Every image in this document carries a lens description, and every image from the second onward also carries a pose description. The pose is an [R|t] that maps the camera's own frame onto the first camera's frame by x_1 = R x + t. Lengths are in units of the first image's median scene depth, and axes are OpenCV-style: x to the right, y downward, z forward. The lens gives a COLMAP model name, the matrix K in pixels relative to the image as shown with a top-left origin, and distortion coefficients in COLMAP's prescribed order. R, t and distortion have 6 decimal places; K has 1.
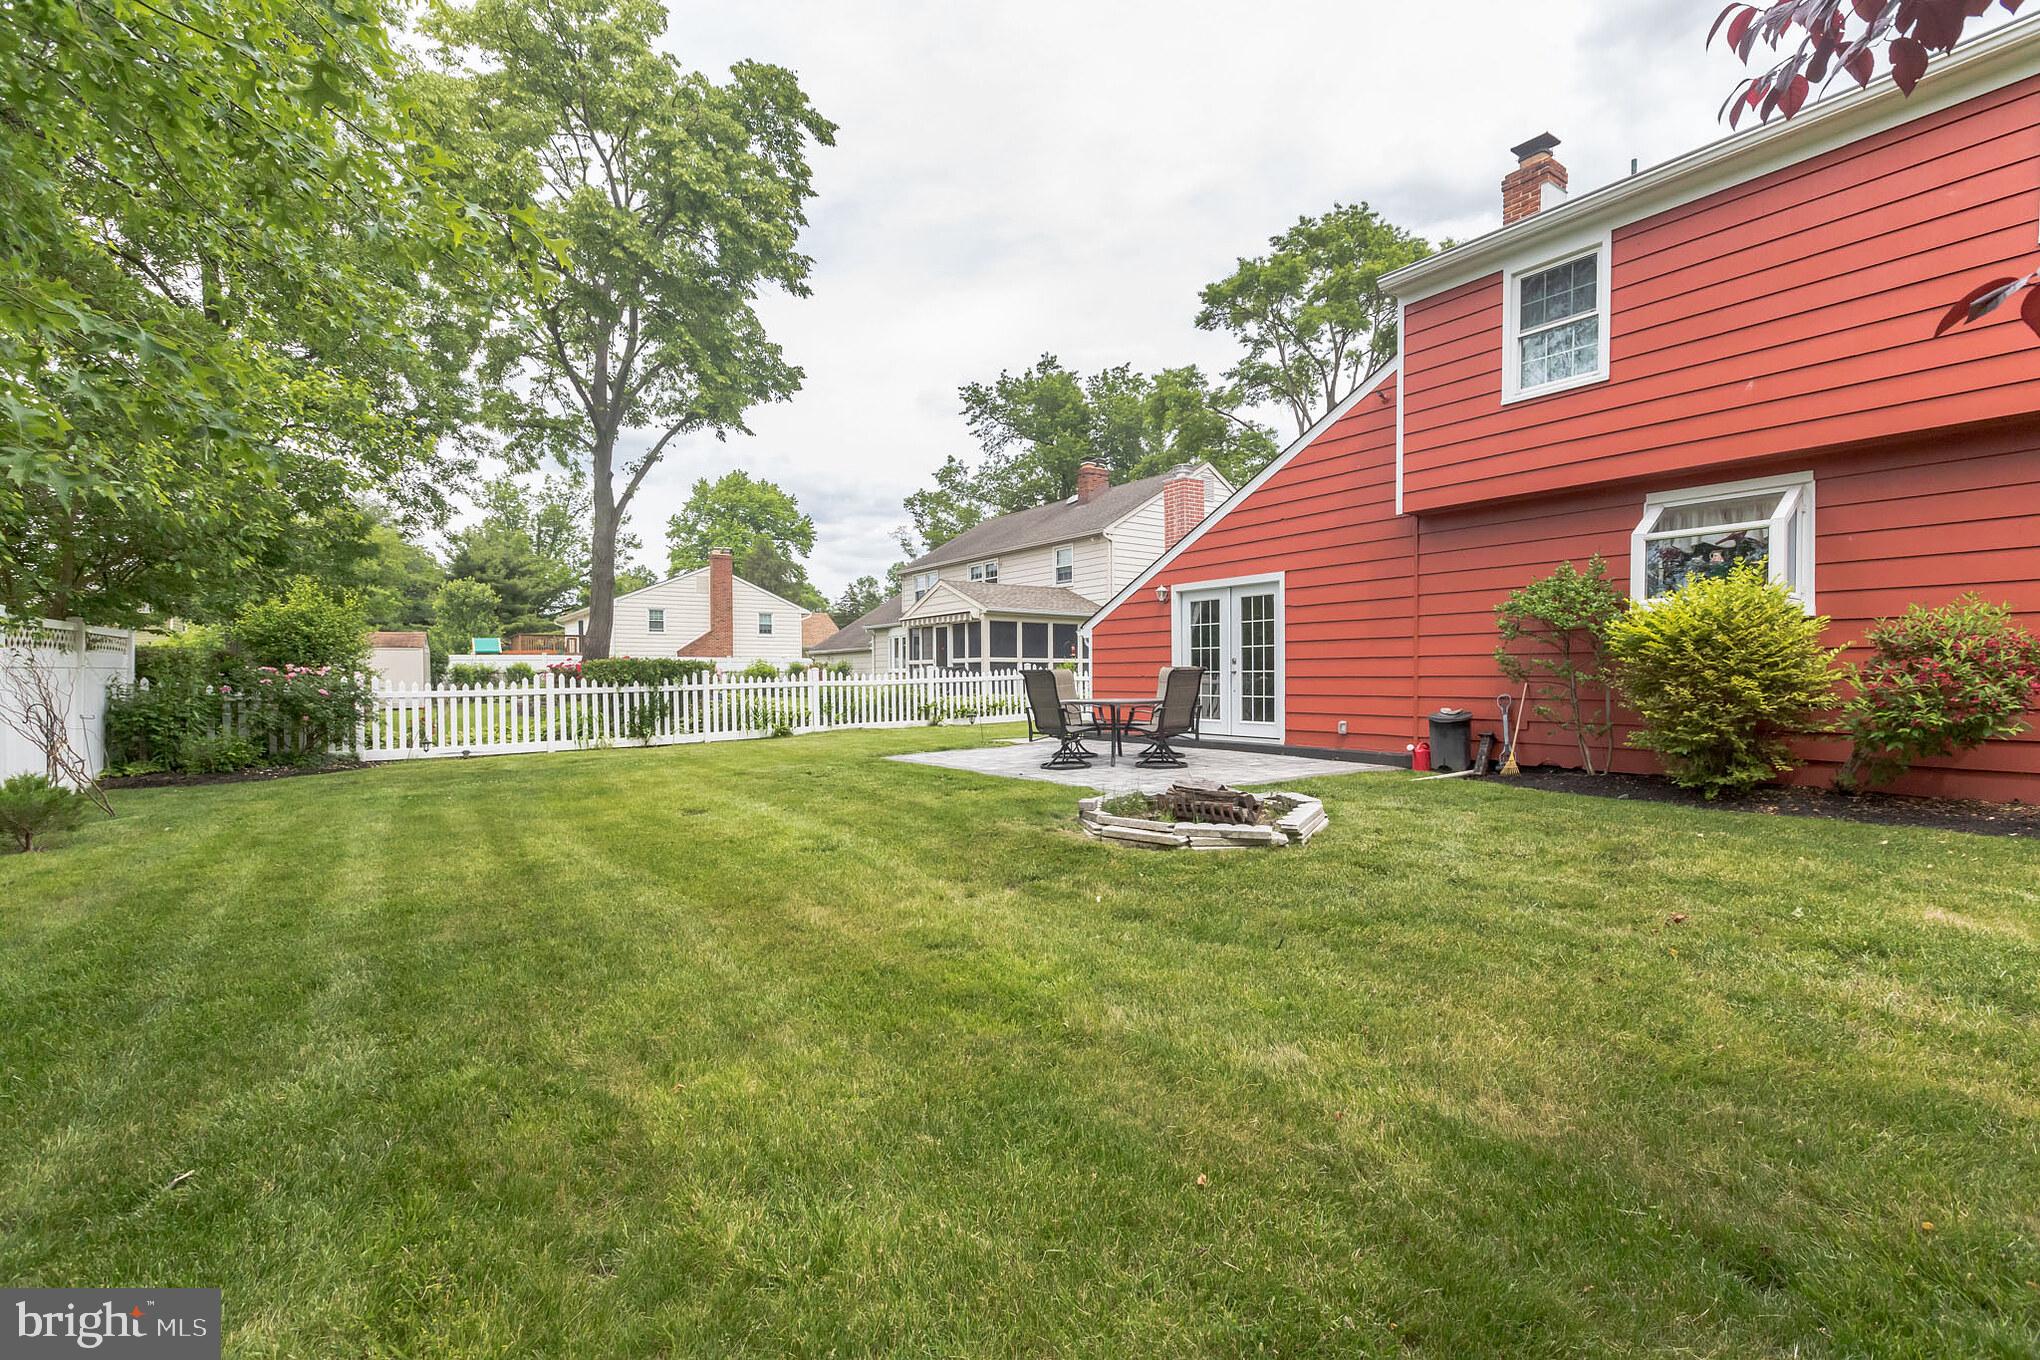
lens RADIAL K [[911.1, 0, 1012.8], [0, 911.1, 687.9], [0, 0, 1]] dist [0.008075, 0.000361]
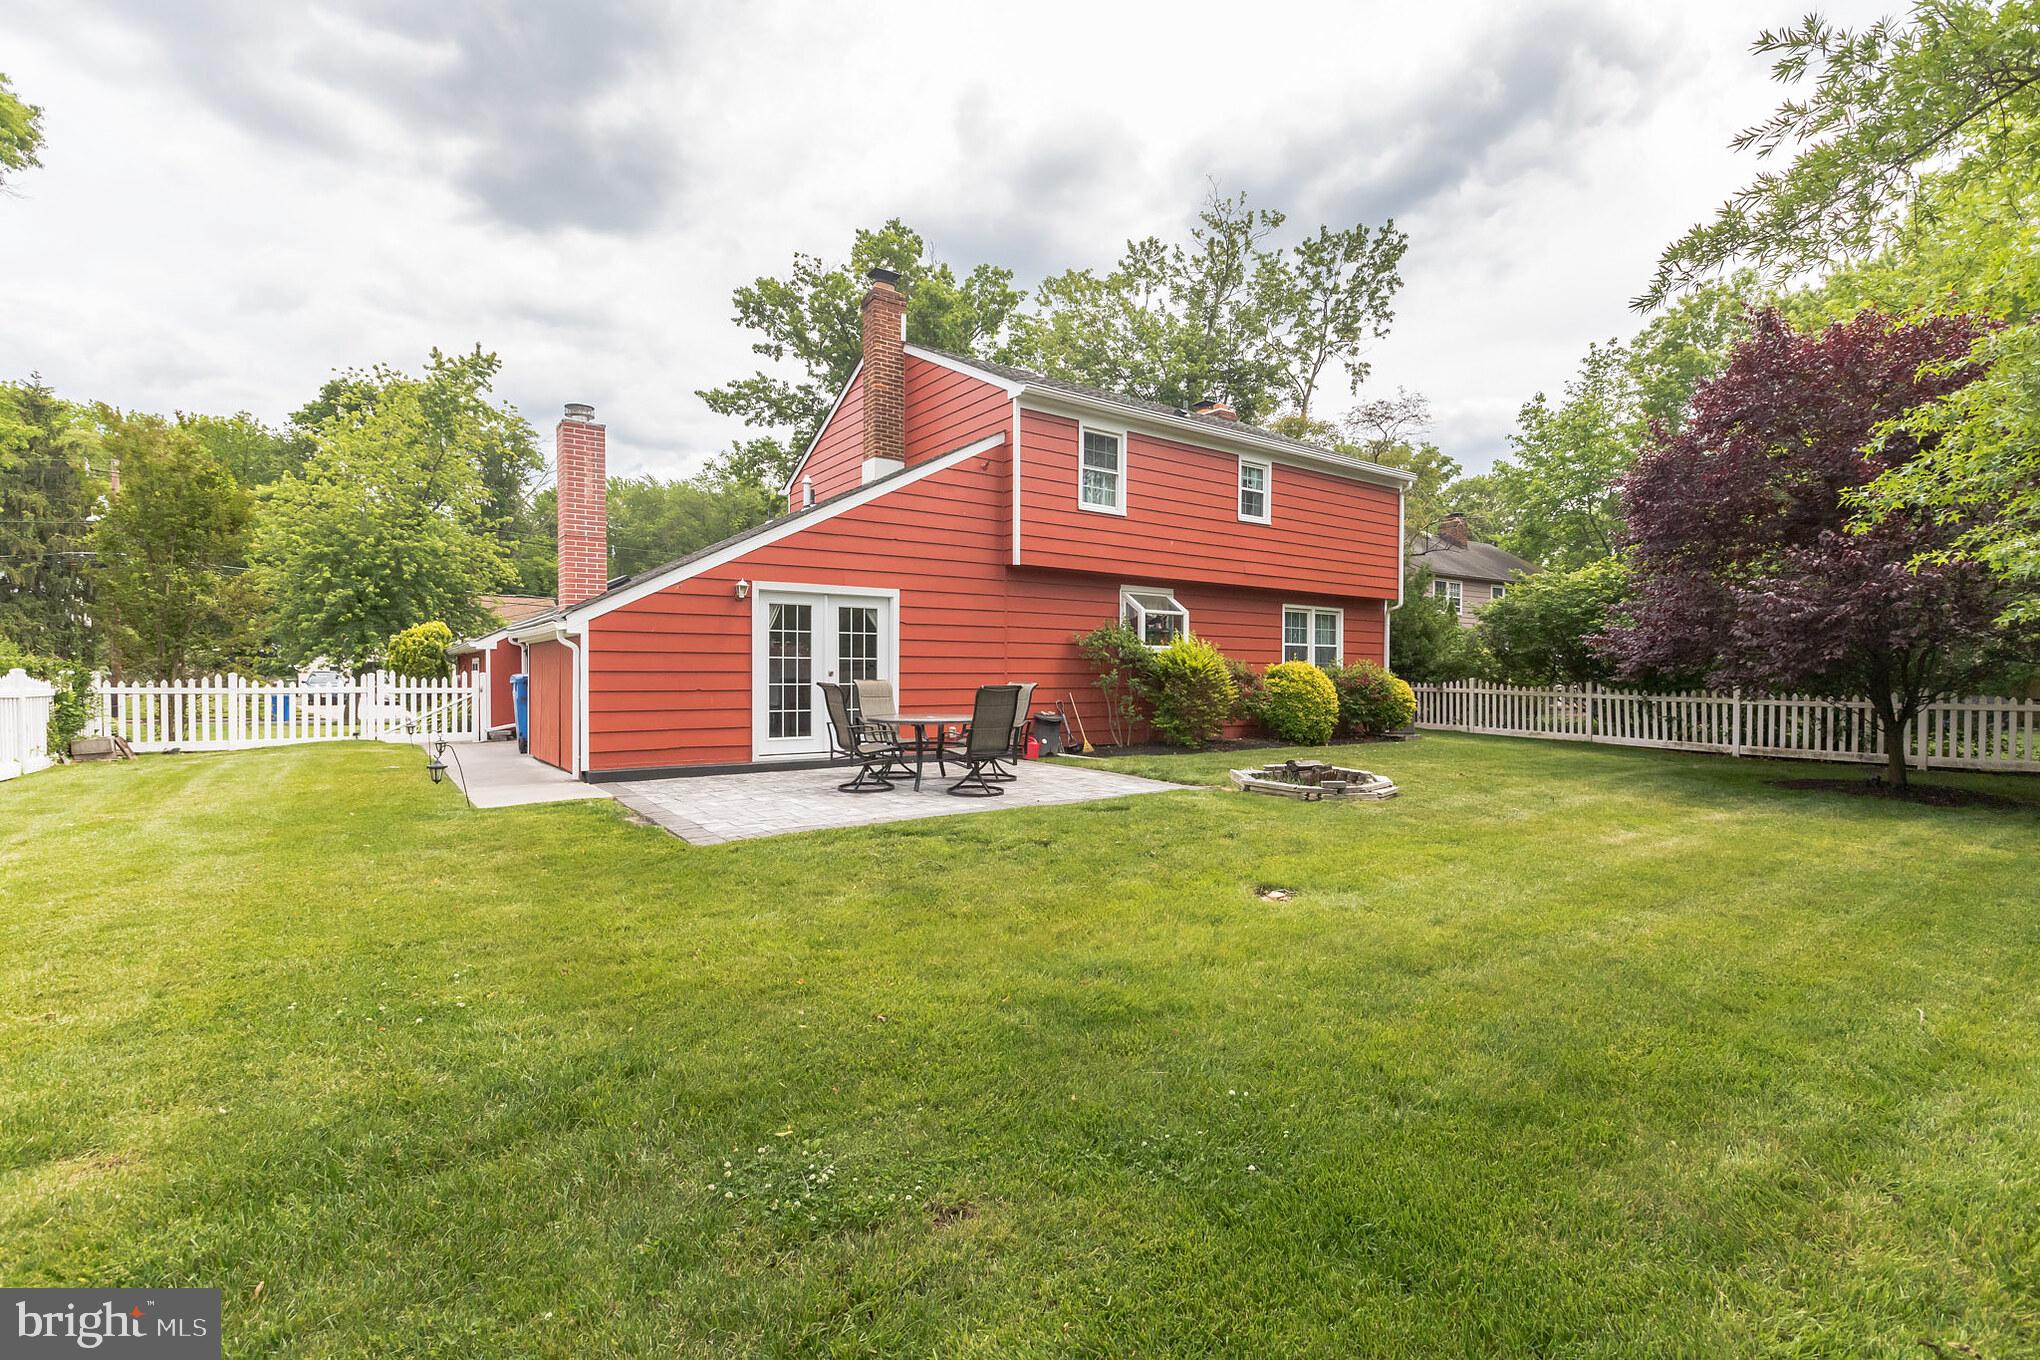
lens RADIAL K [[911.1, 0, 1020.3], [0, 911.1, 684.0], [0, 0, 1]] dist [0.008075, 0.000361]
pose [[-0.024495, -0.007282, 0.999673, -0.861389], [0.010370, 0.999918, 0.007538, -0.028249], [-0.999646, 0.010552, -0.024417, 1.004095]]
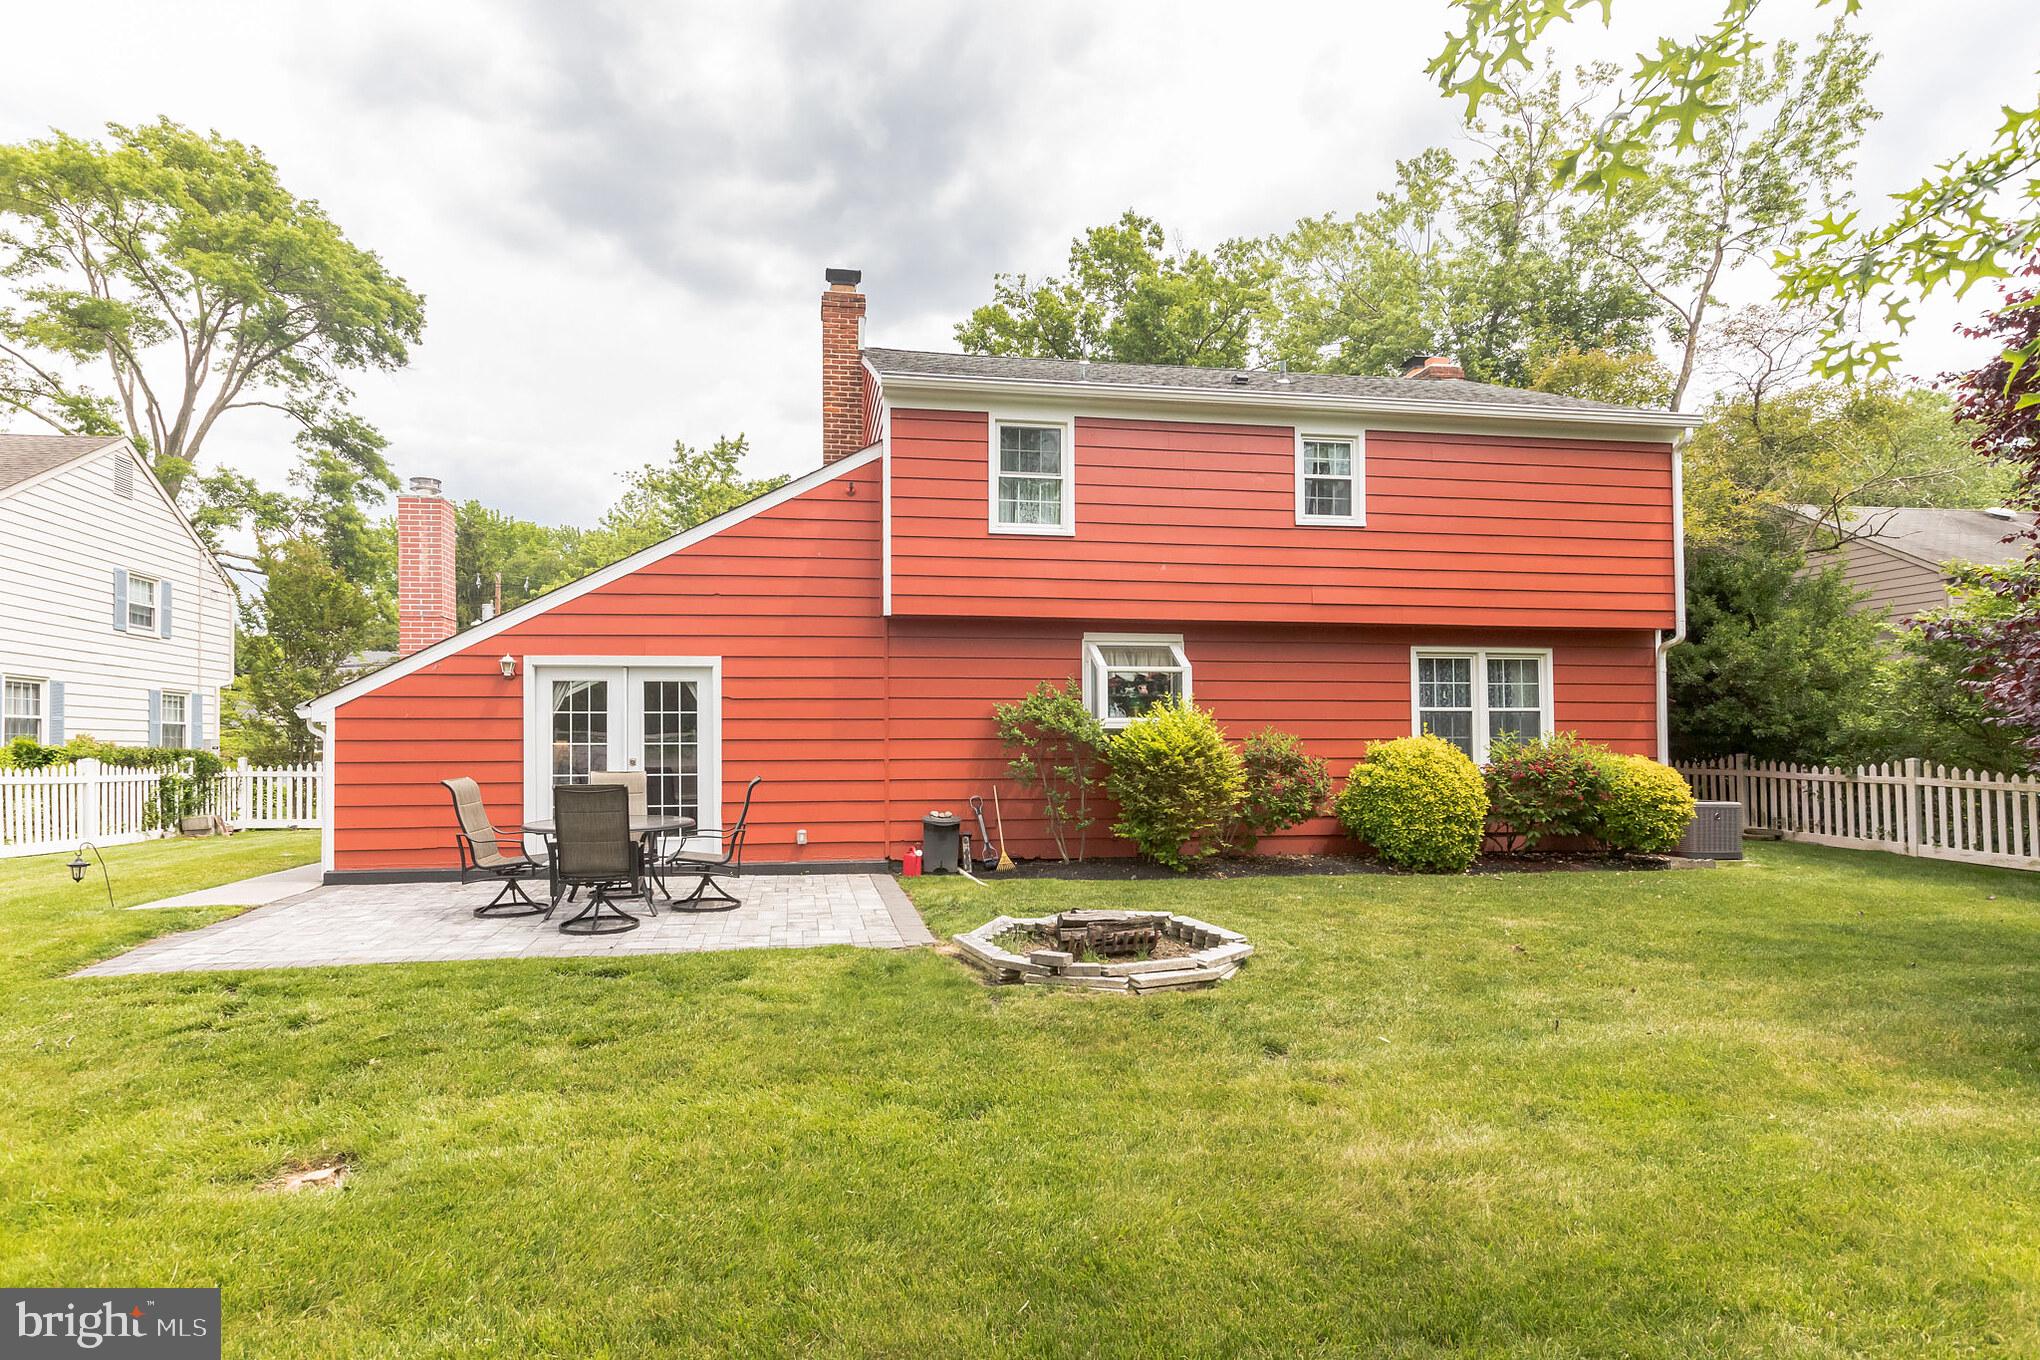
lens RADIAL K [[1026.6, 0, 967.8], [0, 1026.6, 723.5], [0, 0, 1]] dist [-0.002950, -0.001313]
pose [[0.438104, 0.020962, 0.898680, -0.514541], [0.014785, 0.999425, -0.030520, -0.037930], [-0.898803, 0.026658, 0.437542, 0.431526]]
